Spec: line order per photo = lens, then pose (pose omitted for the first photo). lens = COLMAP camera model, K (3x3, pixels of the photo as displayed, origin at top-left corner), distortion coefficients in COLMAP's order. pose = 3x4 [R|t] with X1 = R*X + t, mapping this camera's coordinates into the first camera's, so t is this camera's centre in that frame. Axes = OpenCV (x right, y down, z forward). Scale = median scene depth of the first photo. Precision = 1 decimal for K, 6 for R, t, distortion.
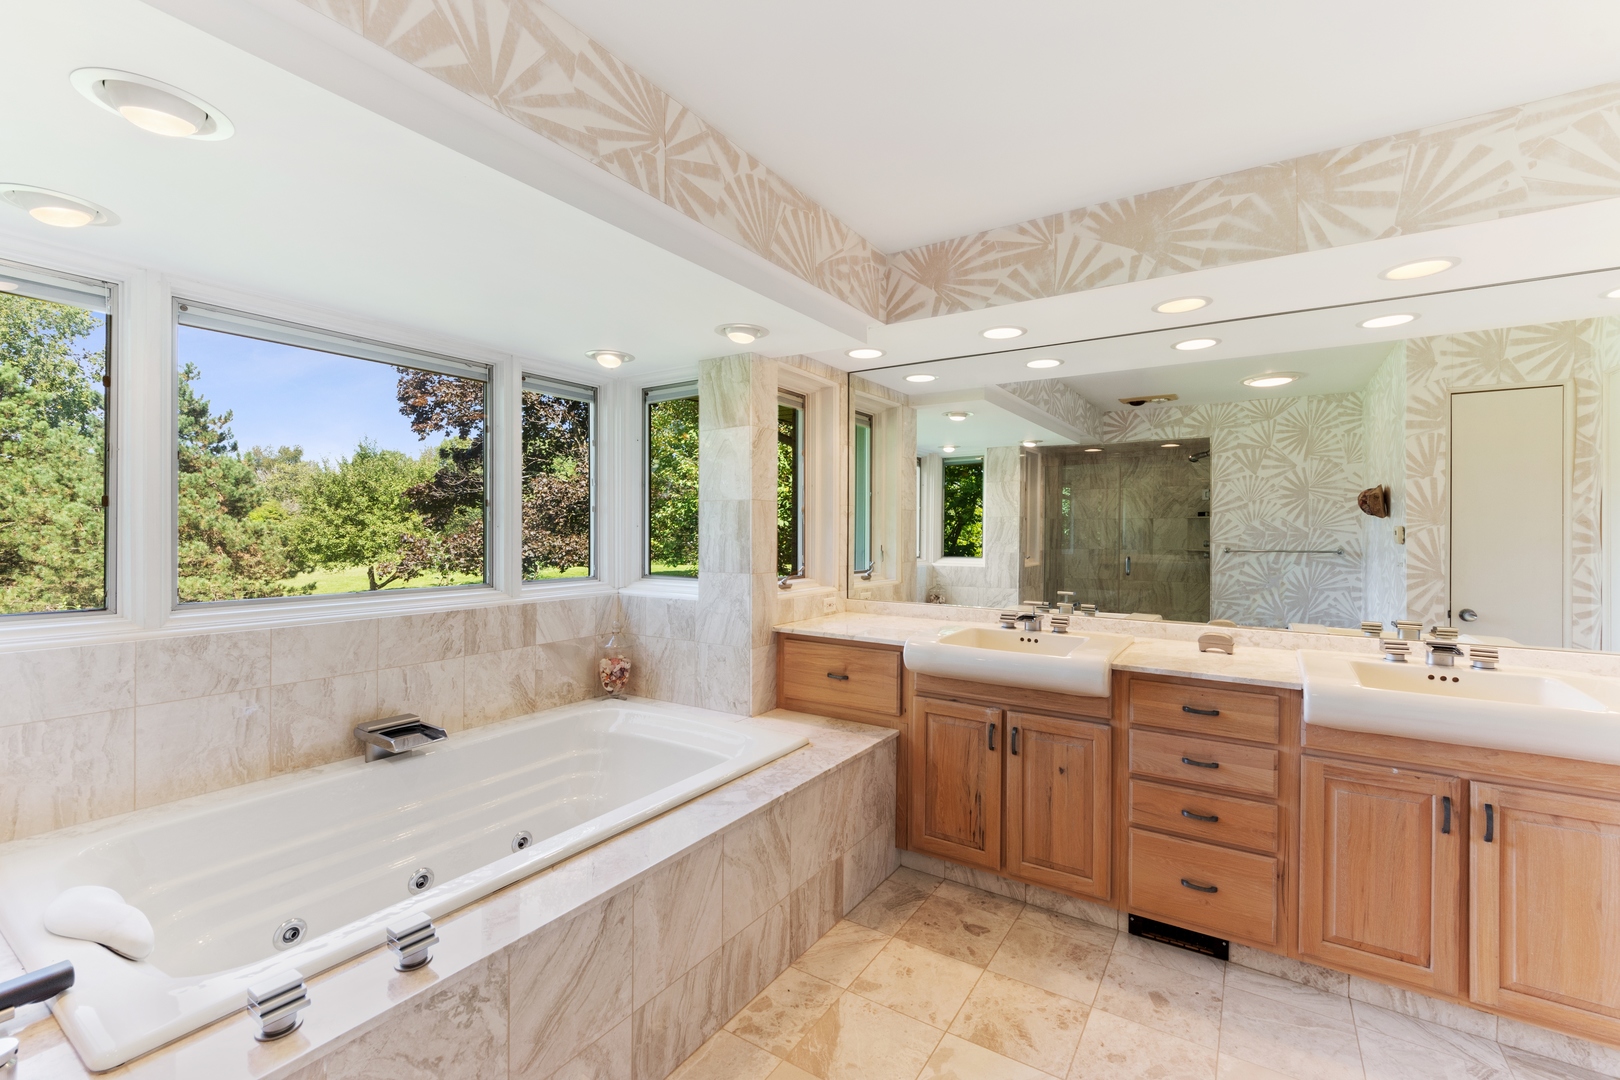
lens RADIAL K [[693.8, 0, 810.9], [0, 693.8, 532.1], [0, 0, 1]] dist [0.004806, -0.000209]
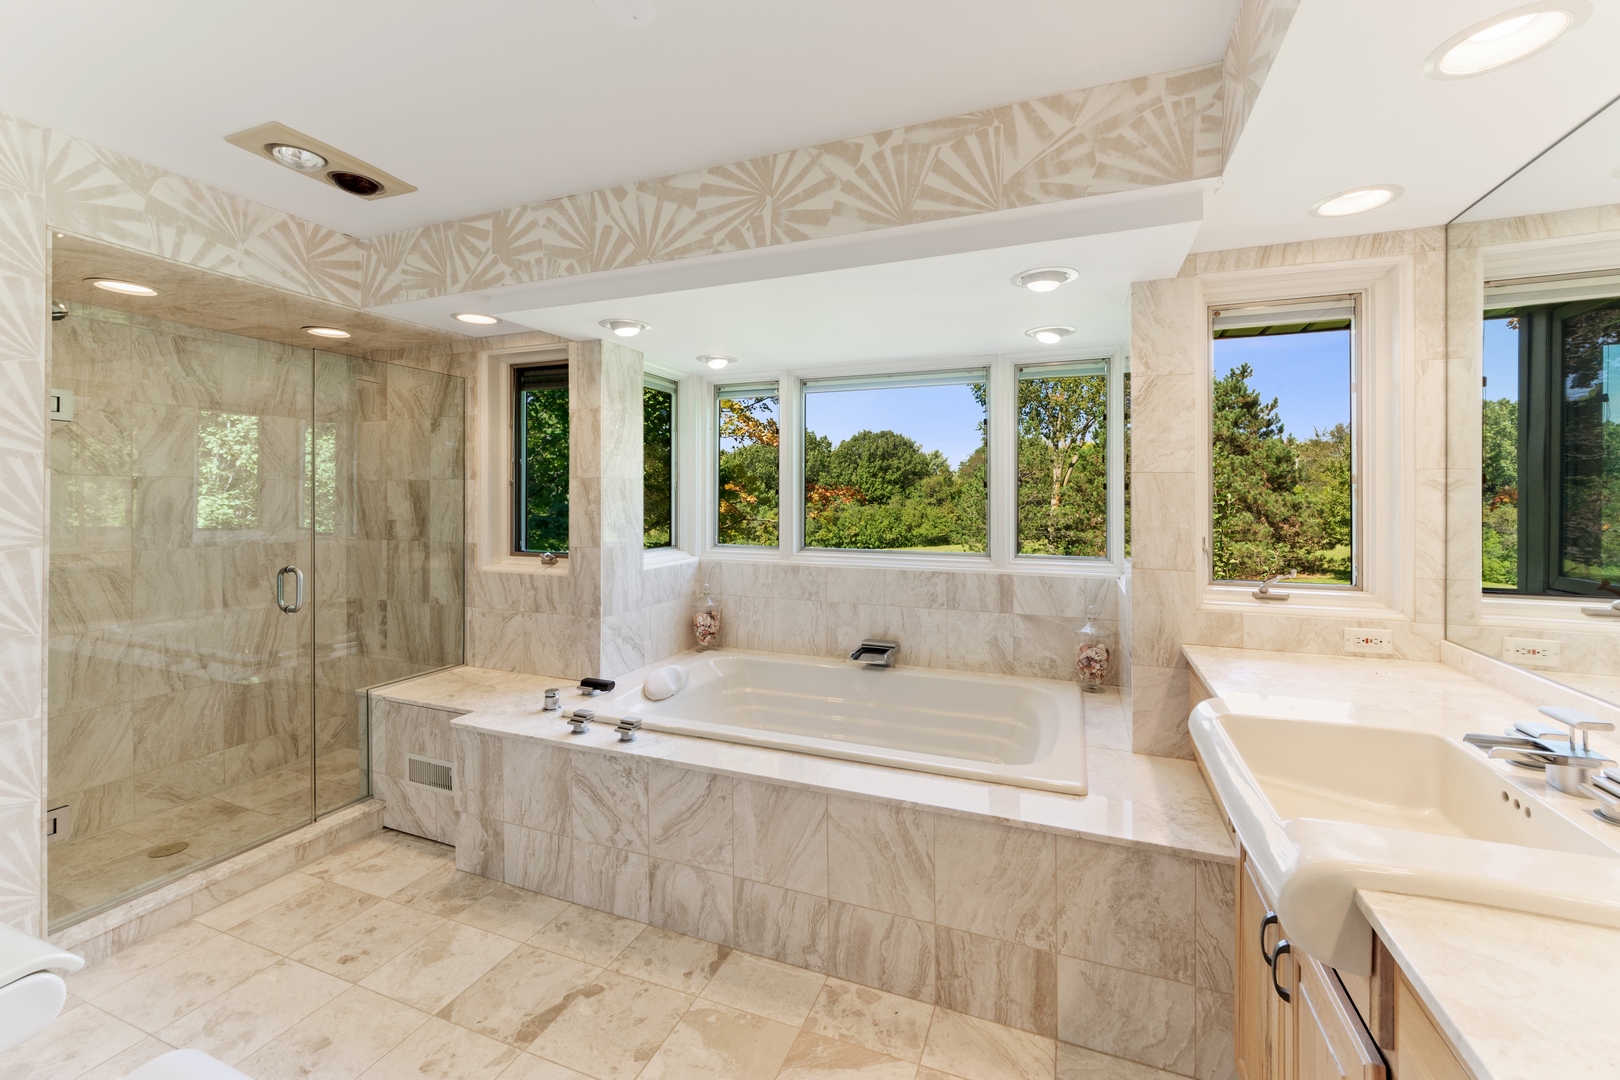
lens RADIAL K [[650.7, 0, 822.5], [0, 650.7, 501.4], [0, 0, 1]] dist [0.007672, -0.000246]
pose [[0.204129, -0.000075, -0.978944, 0.612666], [-0.004847, 0.999988, -0.001088, -0.012489], [0.978932, 0.004967, 0.204126, 0.559288]]
